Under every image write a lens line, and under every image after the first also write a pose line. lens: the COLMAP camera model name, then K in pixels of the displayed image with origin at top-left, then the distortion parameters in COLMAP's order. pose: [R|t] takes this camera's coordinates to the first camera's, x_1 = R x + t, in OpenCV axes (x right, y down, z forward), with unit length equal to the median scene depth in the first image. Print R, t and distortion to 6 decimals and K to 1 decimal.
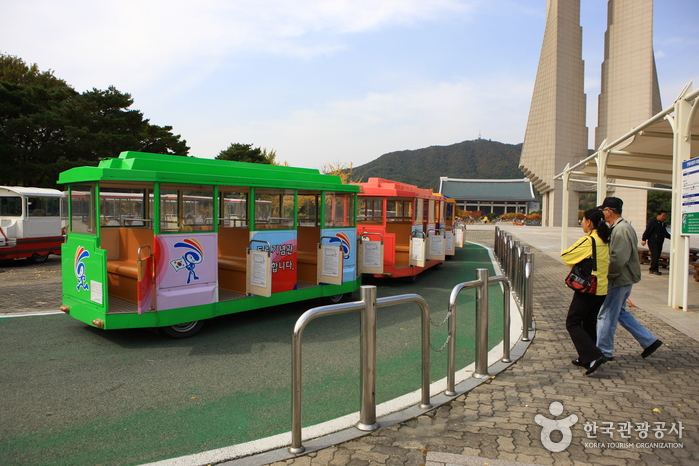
lens RADIAL K [[500.0, 0, 348.8], [0, 500.0, 232.1], [0, 0, 1]] dist [0.000370, 0.003842]
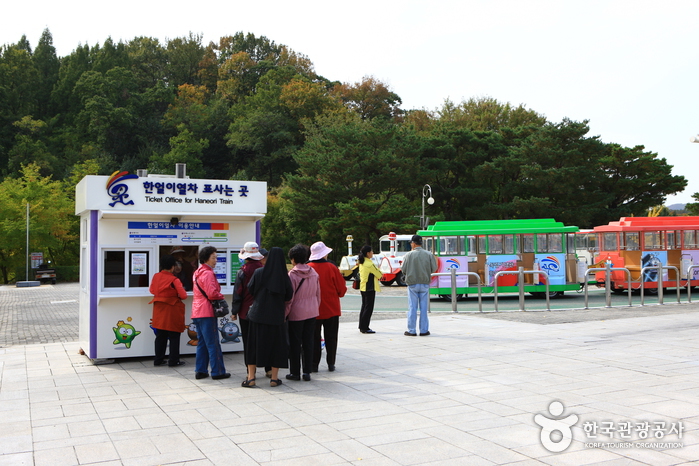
lens RADIAL K [[761.9, 0, 349.4], [0, 761.9, 232.6], [0, 0, 1]] dist [0.002098, 0.000000]
pose [[0.668568, -0.042569, -0.742431, 0.331279], [-0.000841, 0.998316, -0.057998, 0.016350], [0.743650, 0.039401, 0.667407, -0.287741]]
